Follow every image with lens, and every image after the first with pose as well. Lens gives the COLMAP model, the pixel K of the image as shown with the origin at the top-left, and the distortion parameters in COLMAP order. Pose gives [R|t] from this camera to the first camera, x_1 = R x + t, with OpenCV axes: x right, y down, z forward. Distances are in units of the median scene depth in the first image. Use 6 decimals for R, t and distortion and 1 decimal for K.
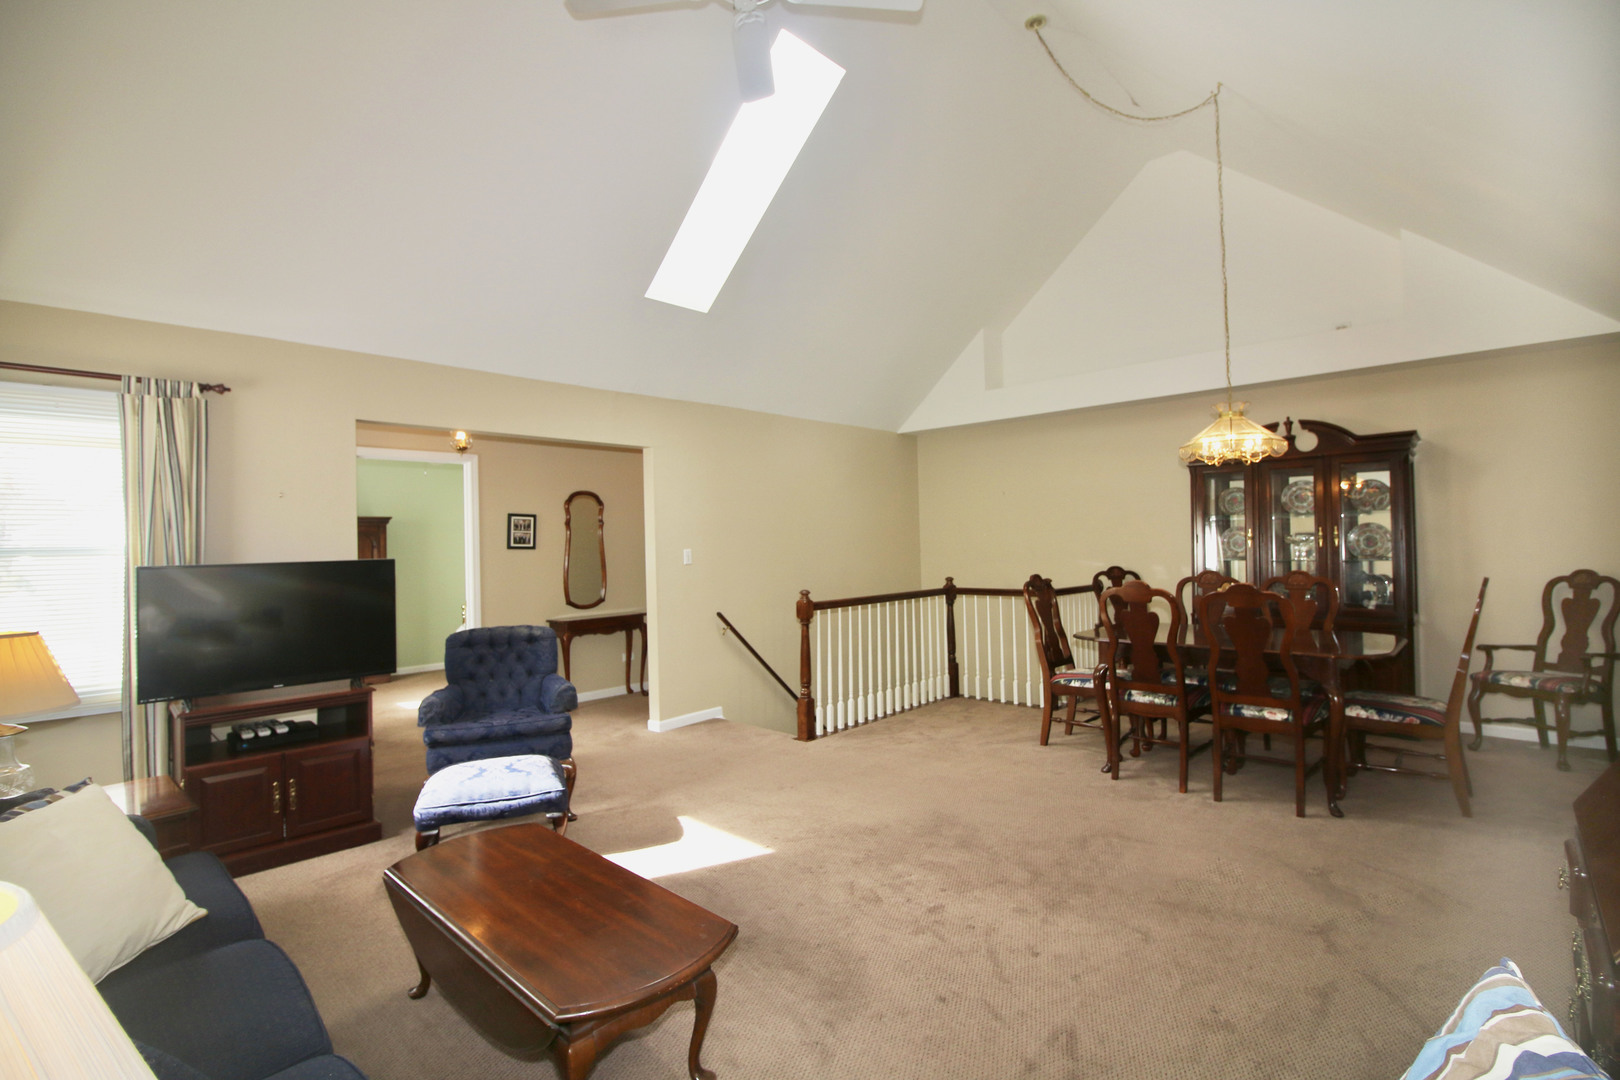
lens RADIAL K [[744.5, 0, 809.8], [0, 744.5, 523.6], [0, 0, 1]] dist [0.000116, -0.013525]
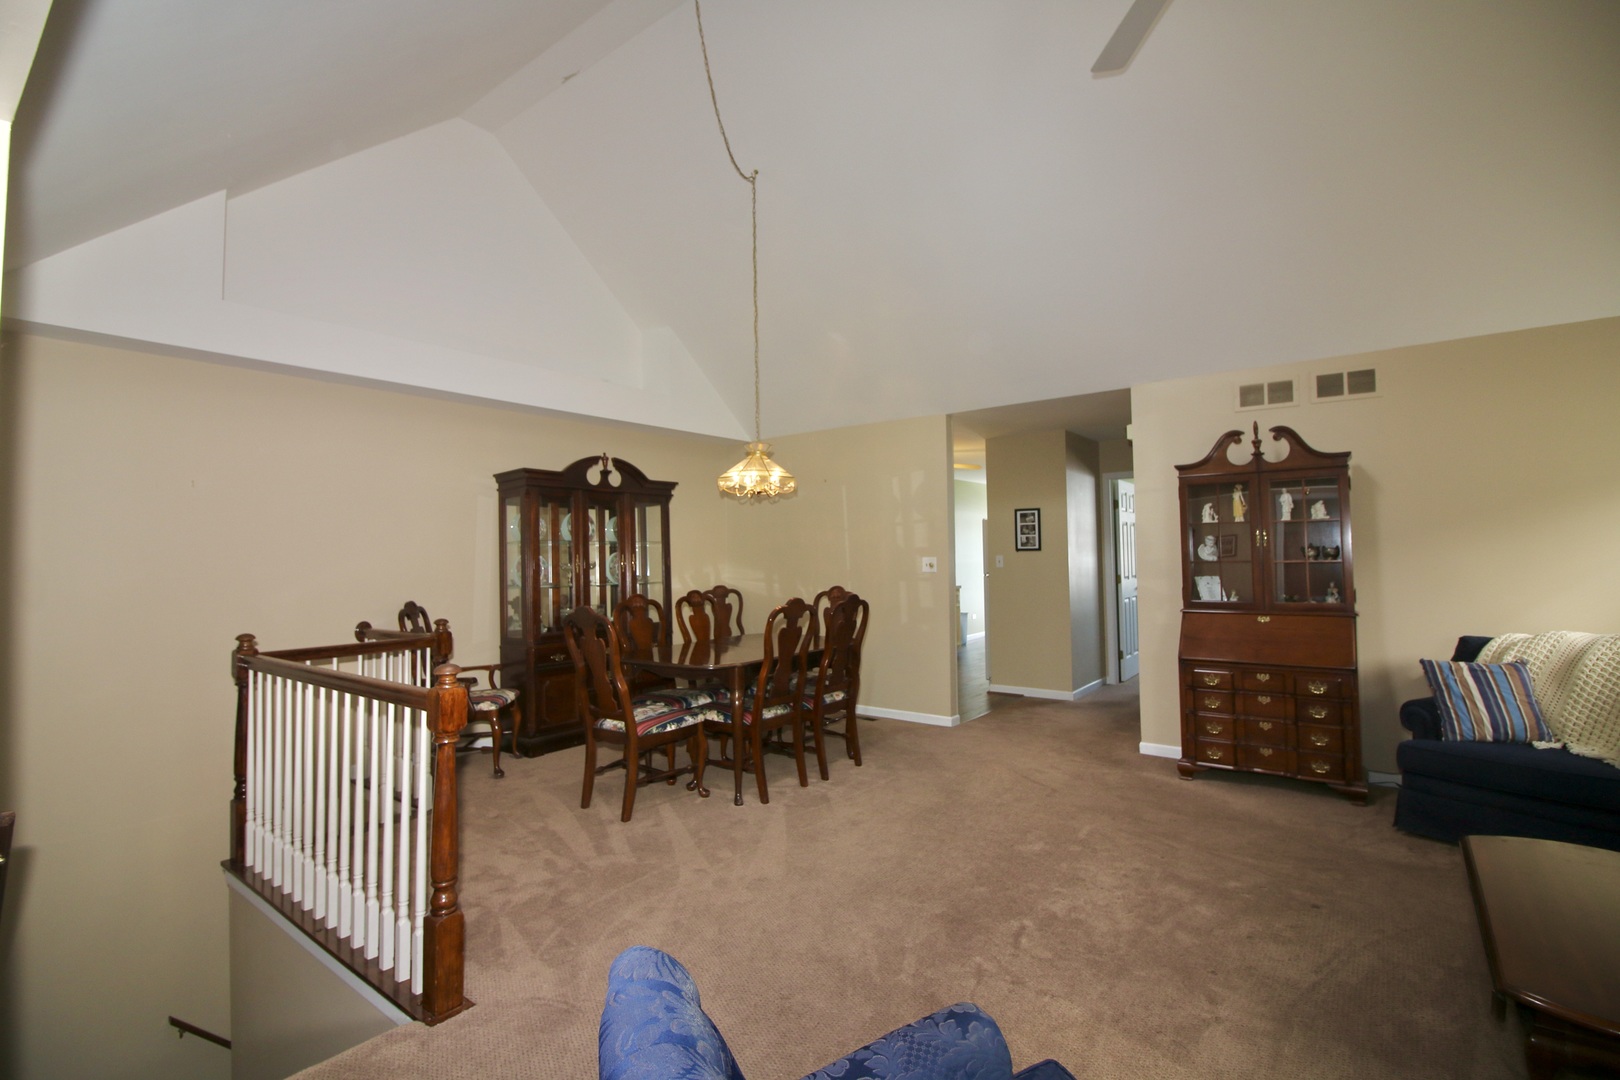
lens RADIAL K [[744.5, 0, 809.8], [0, 744.5, 523.6], [0, 0, 1]] dist [0.000116, -0.013525]
pose [[-0.094036, 0.067913, 0.993250, -0.477909], [-0.008460, 0.997580, -0.069010, 0.033615], [-0.995533, -0.014893, -0.093234, 0.829625]]
